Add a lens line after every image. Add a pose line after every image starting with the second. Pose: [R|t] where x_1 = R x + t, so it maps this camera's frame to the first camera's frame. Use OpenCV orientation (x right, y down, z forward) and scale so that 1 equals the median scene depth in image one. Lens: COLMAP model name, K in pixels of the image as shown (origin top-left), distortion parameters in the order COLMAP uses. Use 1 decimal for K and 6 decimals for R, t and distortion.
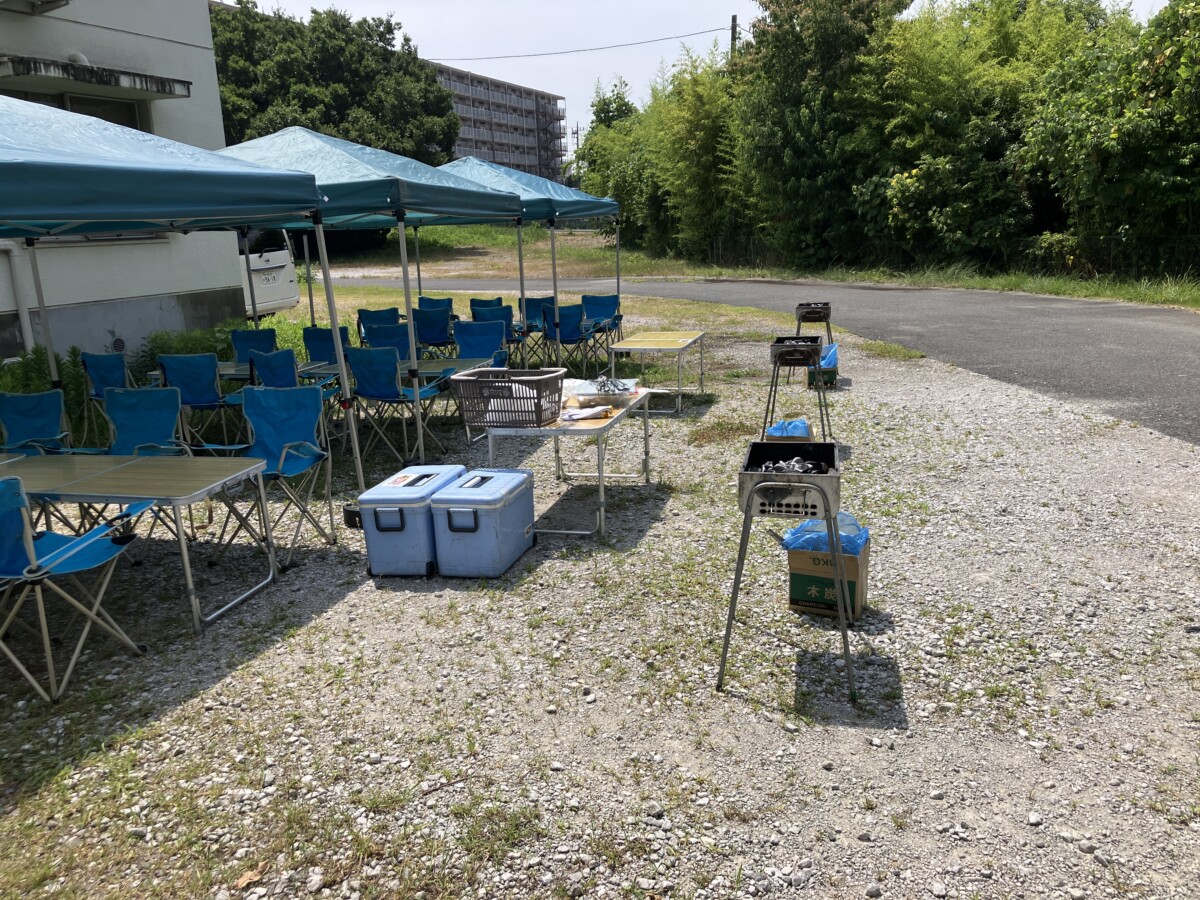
lens RADIAL K [[991.9, 0, 600.0], [0, 991.9, 450.0], [0, 0, 1]] dist [0.008179, -0.009051]
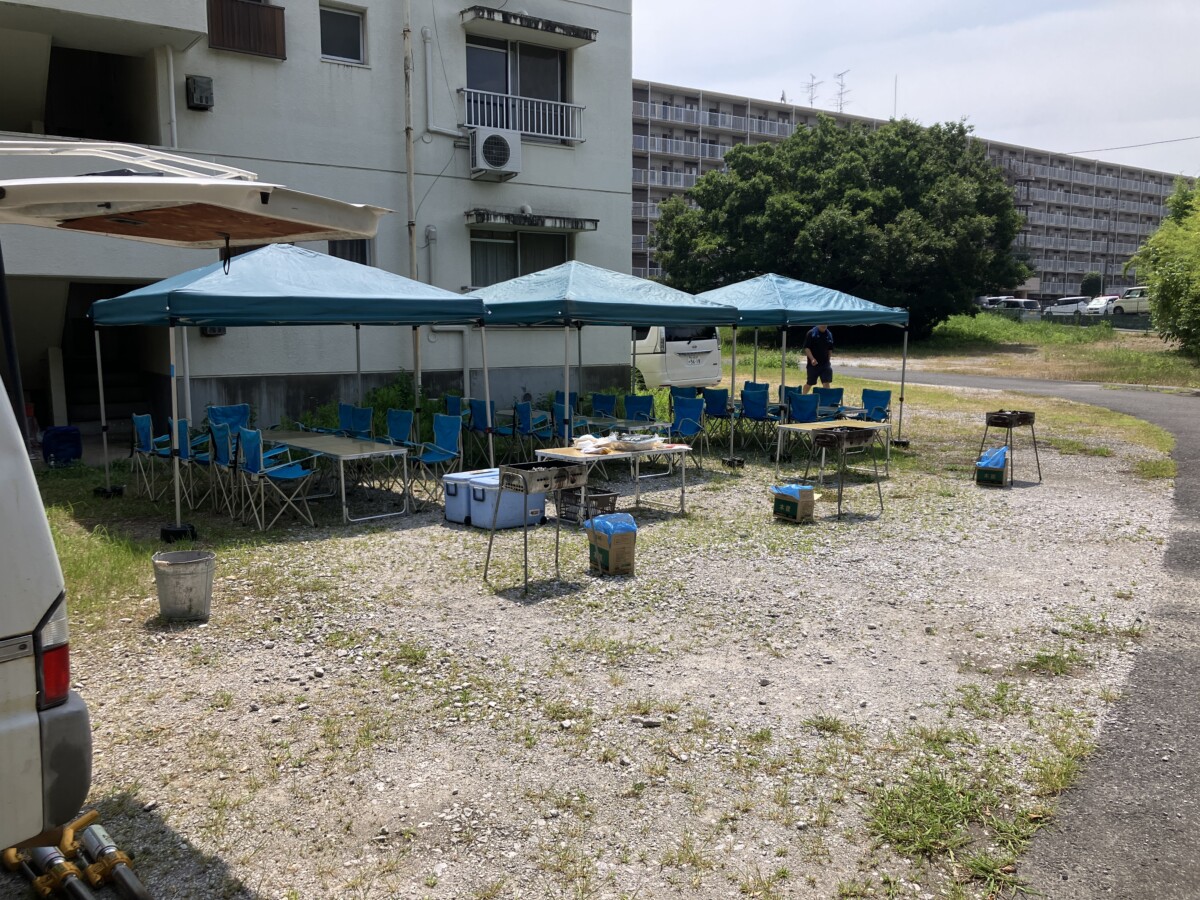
lens RADIAL K [[991.9, 0, 600.0], [0, 991.9, 450.0], [0, 0, 1]] dist [0.008179, -0.009051]
pose [[0.835179, 0.110107, -0.538844, 0.282377], [-0.156074, 0.986925, -0.040239, 0.008451], [0.527368, 0.117706, 0.841444, -0.112540]]
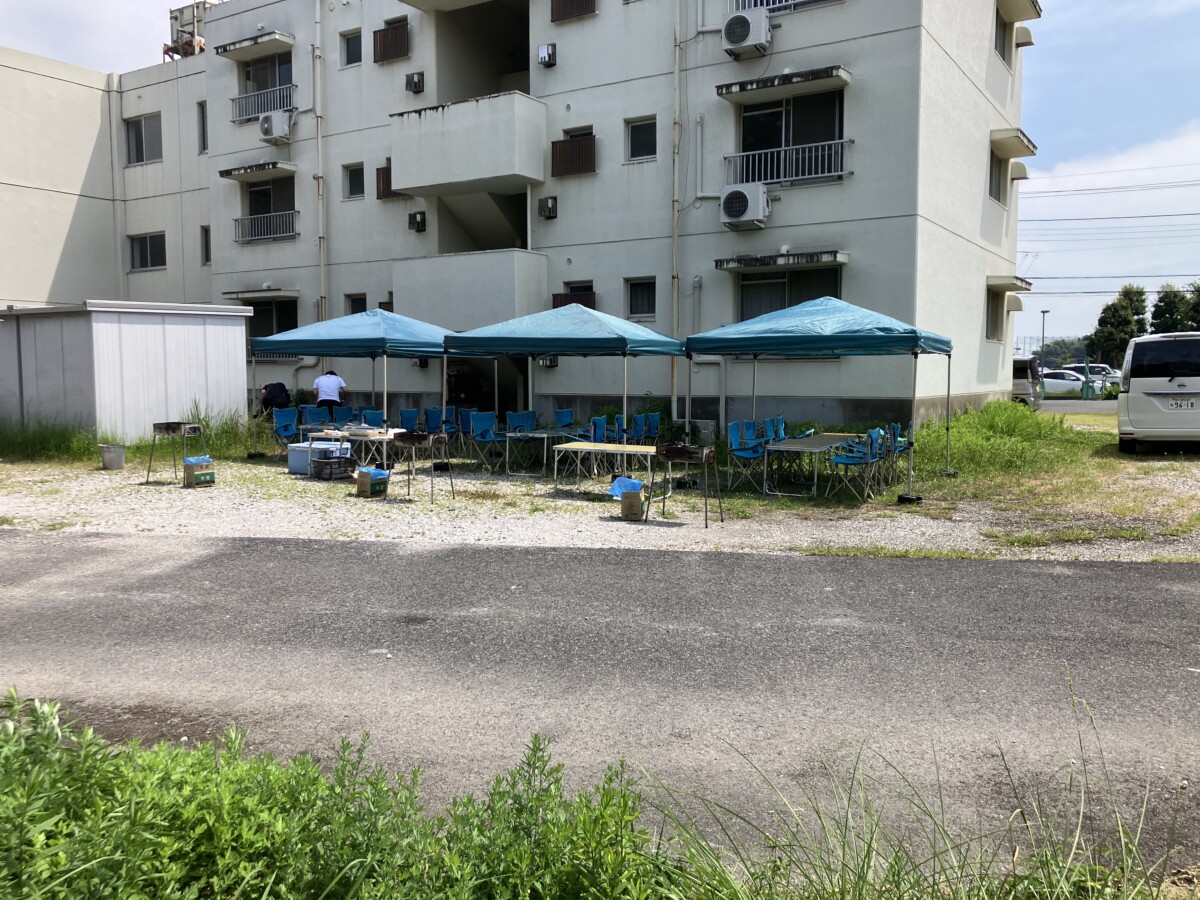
lens RADIAL K [[1021.6, 0, 600.0], [0, 1021.6, 450.0], [0, 0, 1]] dist [0.036906, -0.014495]
pose [[-0.201522, 0.105566, -0.973779, 0.802229], [-0.215064, 0.965145, 0.149137, -0.173805], [0.955582, 0.239479, -0.171794, 0.717621]]
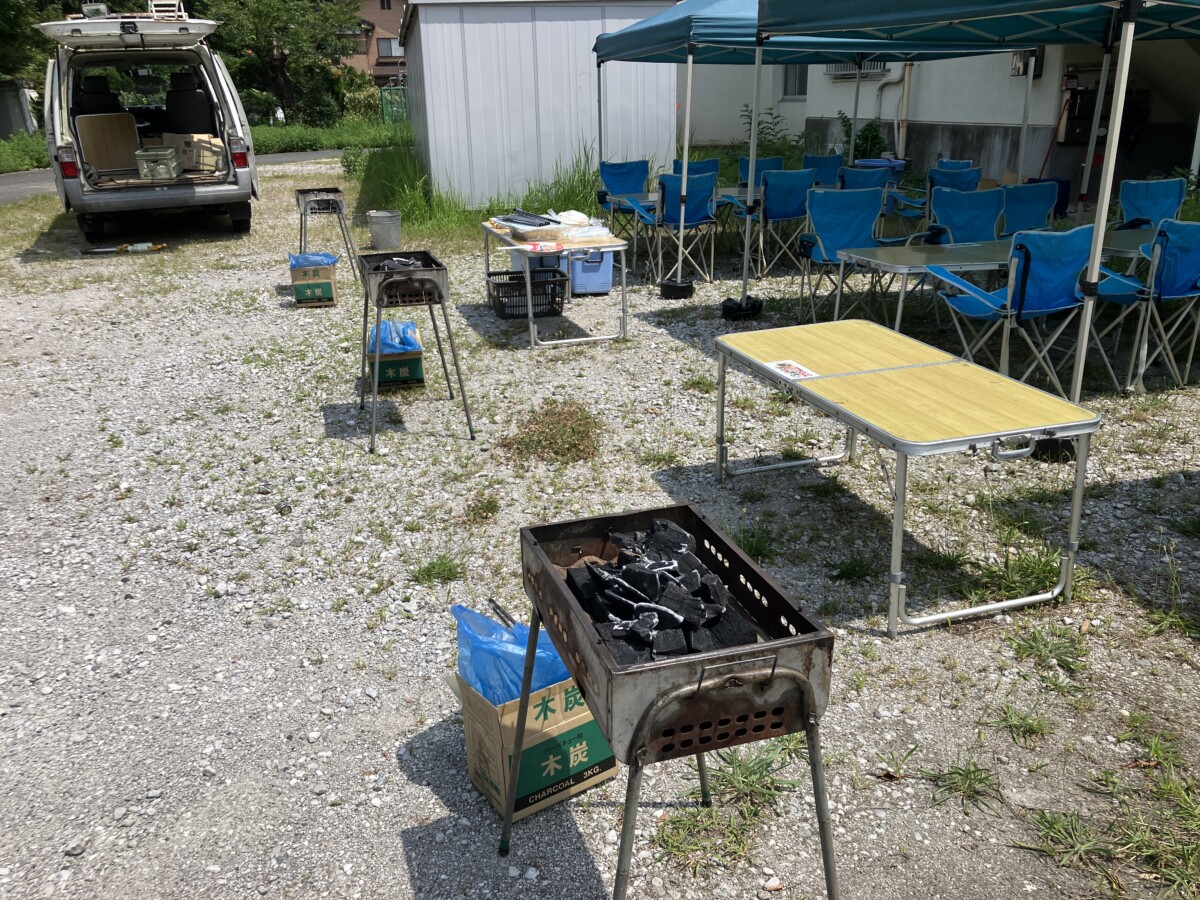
lens RADIAL K [[1001.9, 0, 585.1], [0, 1001.9, 454.2], [0, 0, 1]] dist [0.033362, -0.005470]
pose [[-0.849104, 0.221175, -0.479692, 0.197713], [-0.074392, 0.848997, 0.523134, -0.155004], [0.522961, 0.479881, -0.704433, 0.719575]]
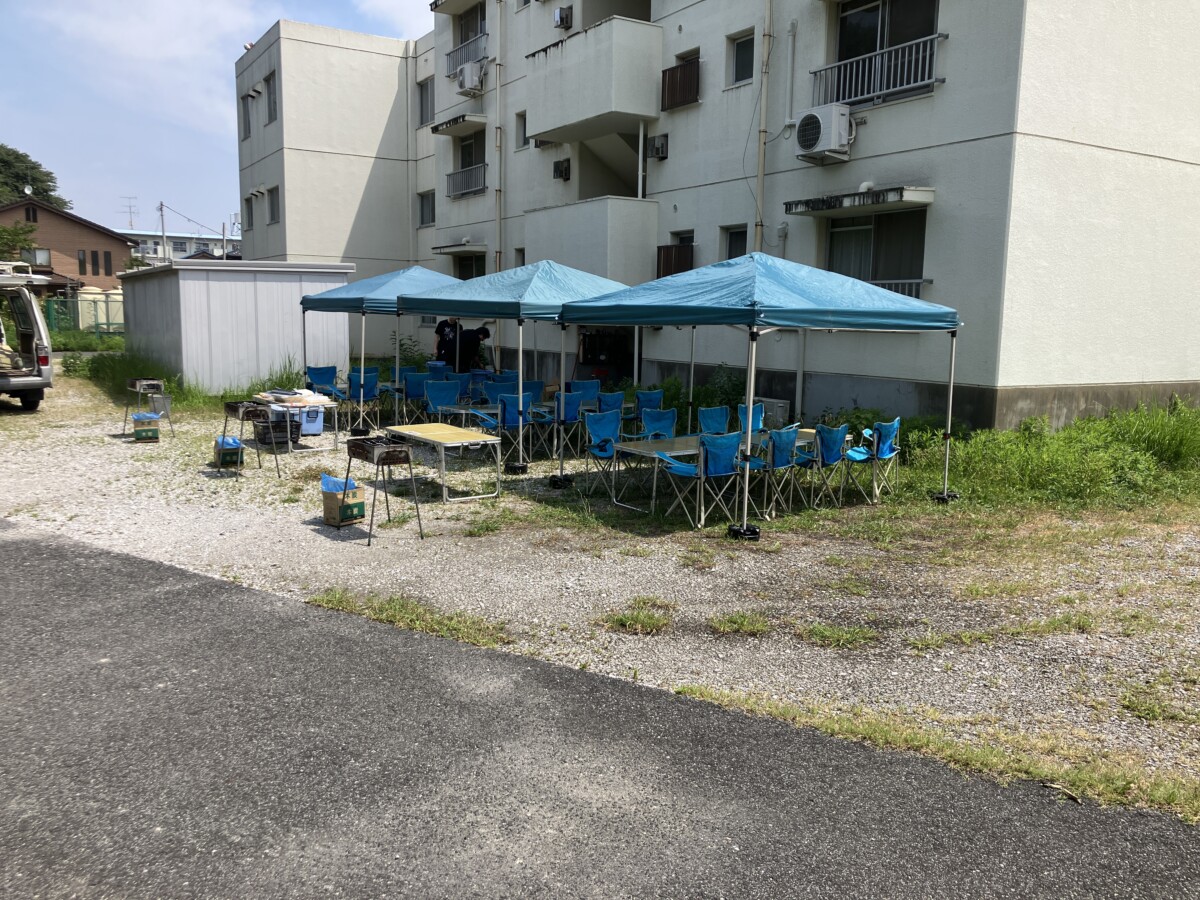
lens RADIAL K [[1021.6, 0, 600.0], [0, 1021.6, 450.0], [0, 0, 1]] dist [0.036906, -0.014495]
pose [[-0.620421, 0.123016, -0.774561, 0.493616], [-0.177640, 0.939912, 0.291566, -0.265535], [0.763886, 0.318486, -0.561289, 1.053195]]
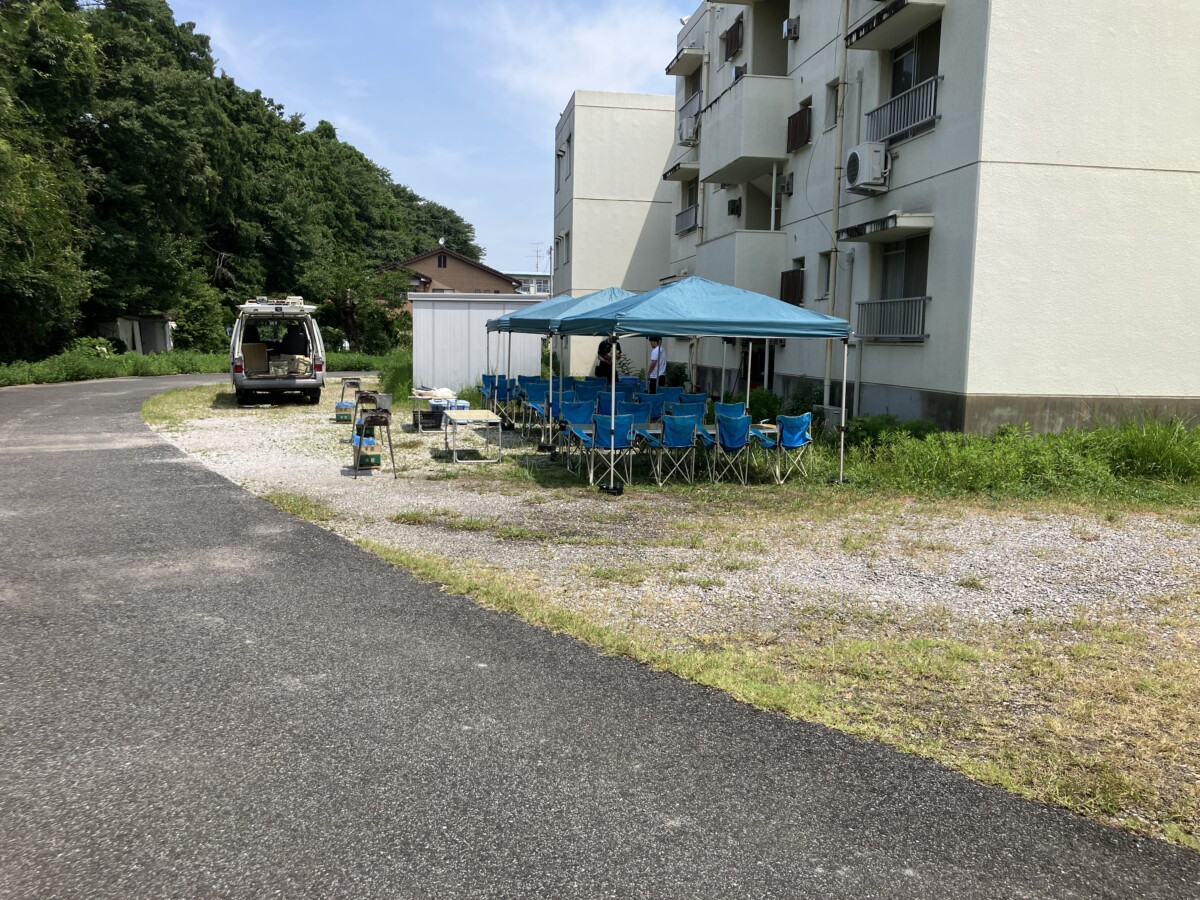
lens RADIAL K [[1027.0, 0, 571.8], [0, 1027.0, 446.3], [0, 0, 1]] dist [0.046880, -0.009387]
pose [[-0.884755, 0.062542, -0.461841, 0.381062], [-0.098433, 0.943526, 0.316339, -0.333431], [0.455543, 0.325343, -0.828633, 1.401717]]
